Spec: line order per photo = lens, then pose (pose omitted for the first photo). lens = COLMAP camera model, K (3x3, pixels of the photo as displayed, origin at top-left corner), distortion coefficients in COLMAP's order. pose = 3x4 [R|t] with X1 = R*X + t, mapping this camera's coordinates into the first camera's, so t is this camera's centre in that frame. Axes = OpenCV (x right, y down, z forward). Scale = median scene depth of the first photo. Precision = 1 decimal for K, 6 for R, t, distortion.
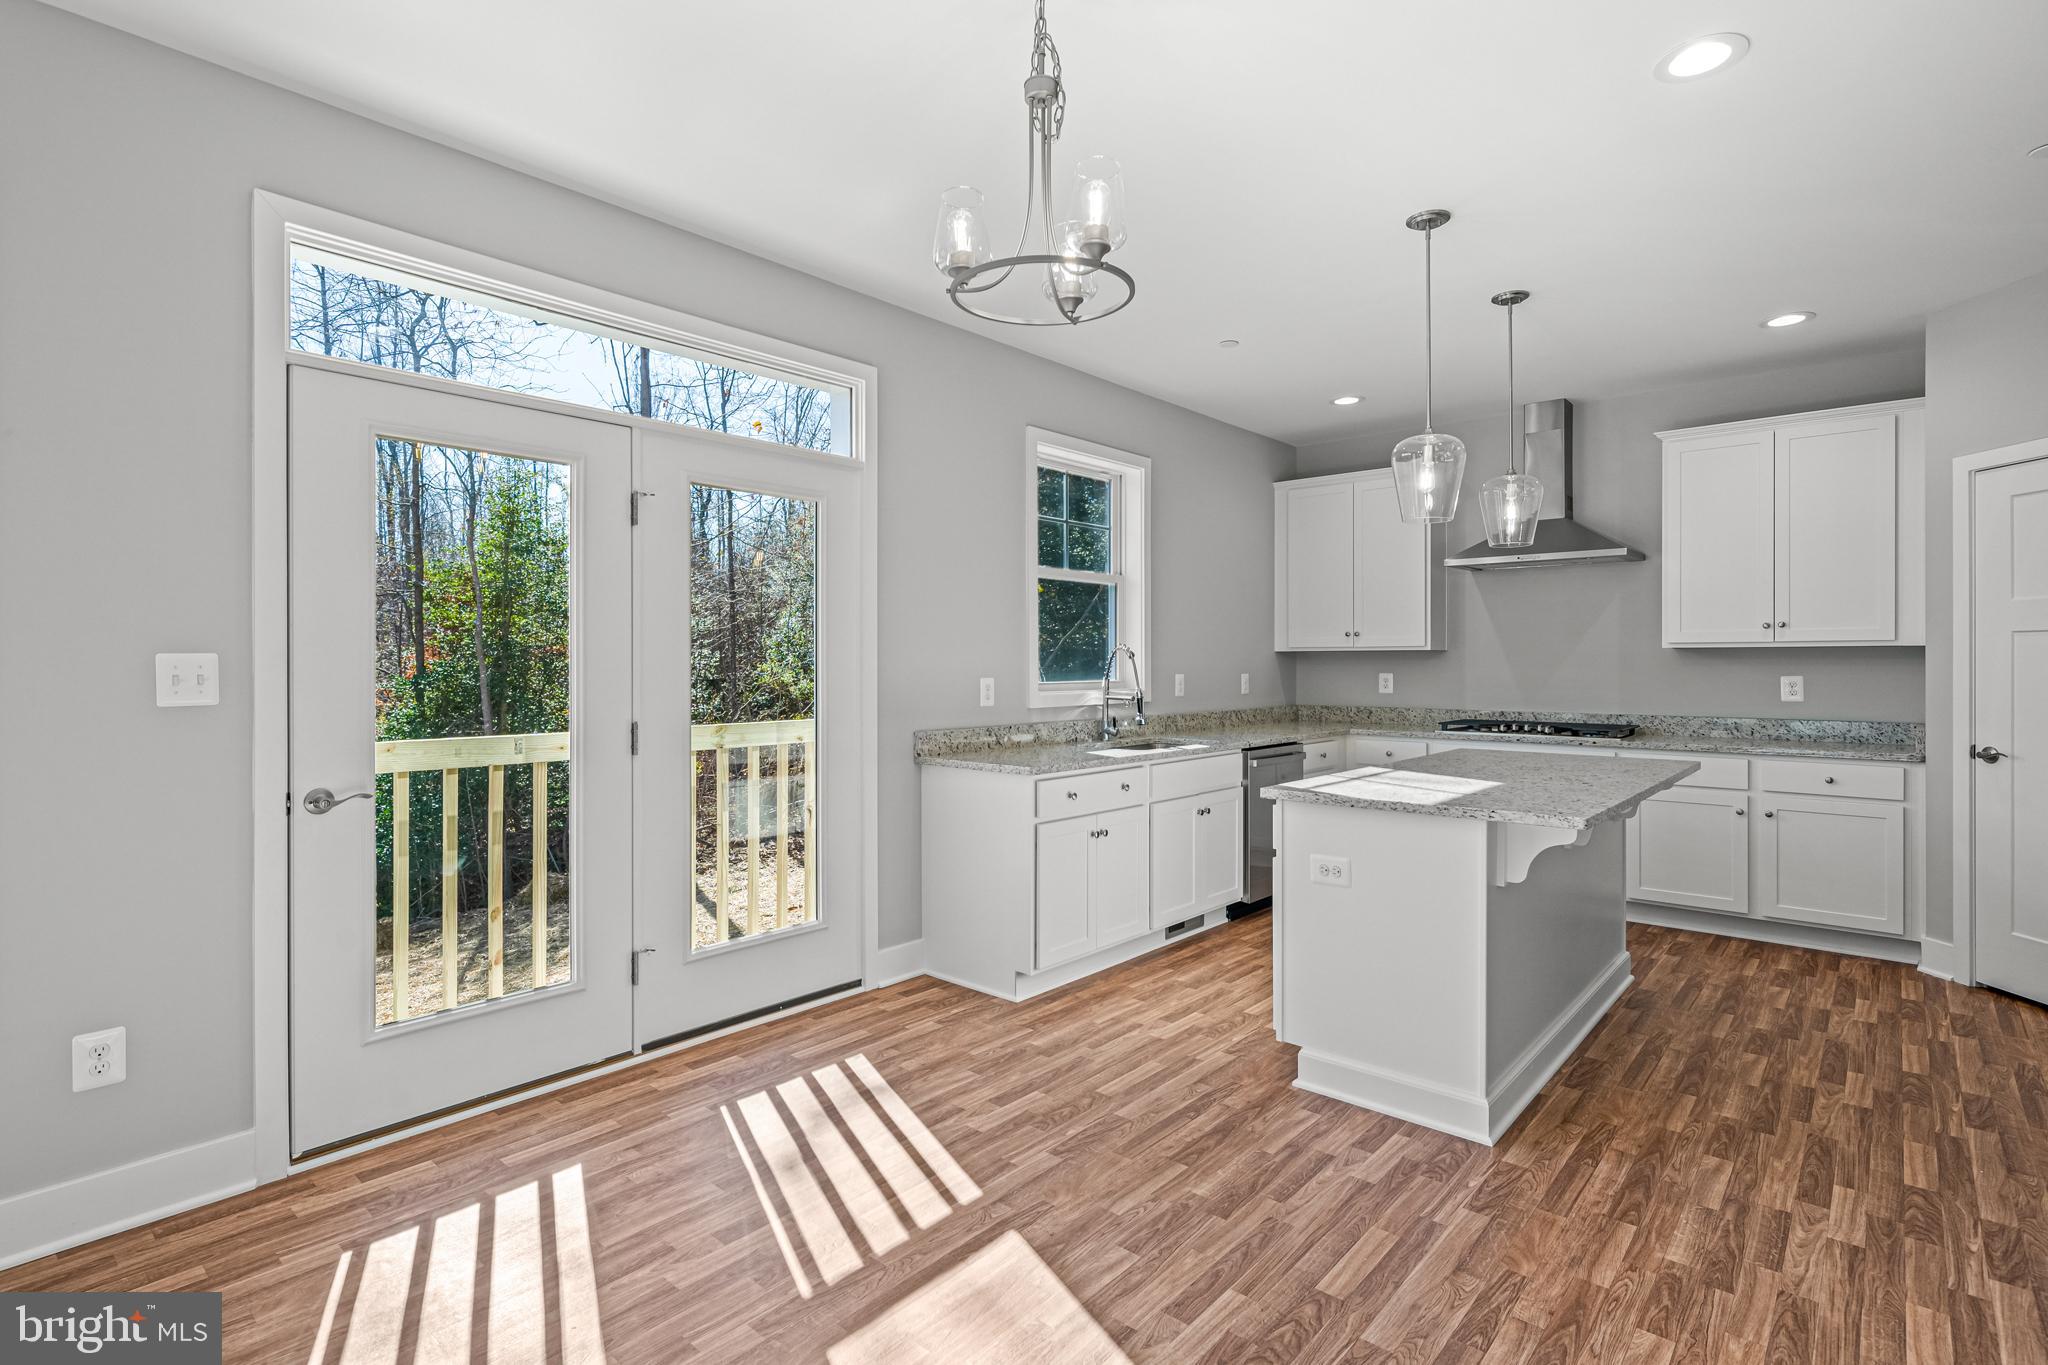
lens RADIAL K [[987.6, 0, 1015.1], [0, 987.6, 663.1], [0, 0, 1]] dist [0.000056, -0.000127]
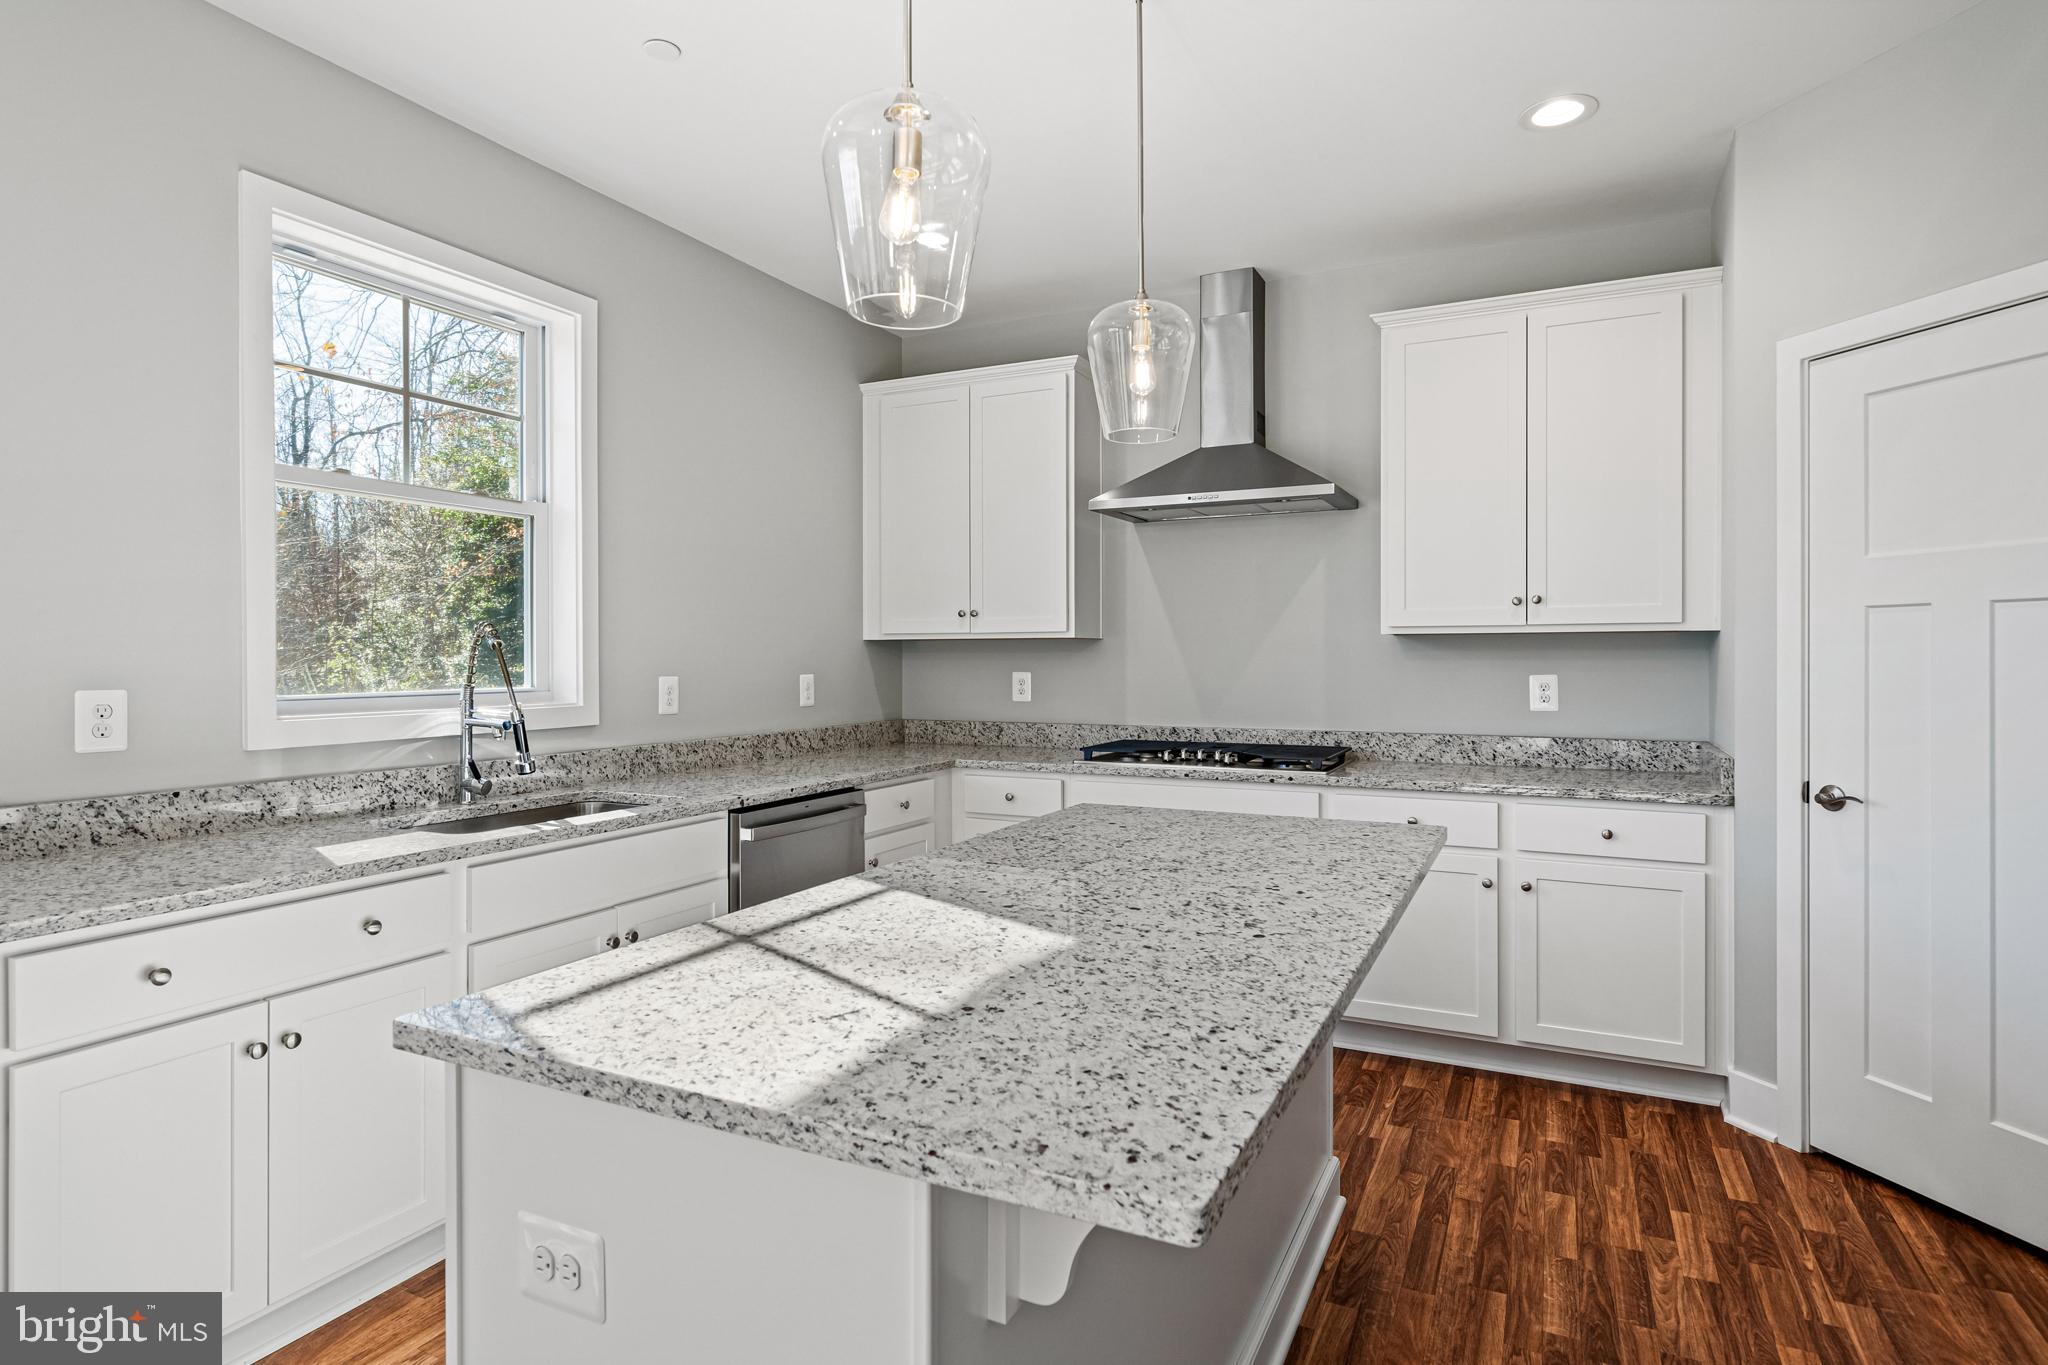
lens RADIAL K [[1083.5, 0, 1026.8], [0, 1083.5, 656.1], [0, 0, 1]] dist [0.005223, 0.000447]
pose [[0.962372, -0.000887, 0.271732, 0.249295], [0.001304, 0.999998, -0.001355, 0.000392], [-0.271731, 0.001659, 0.962372, 0.397975]]
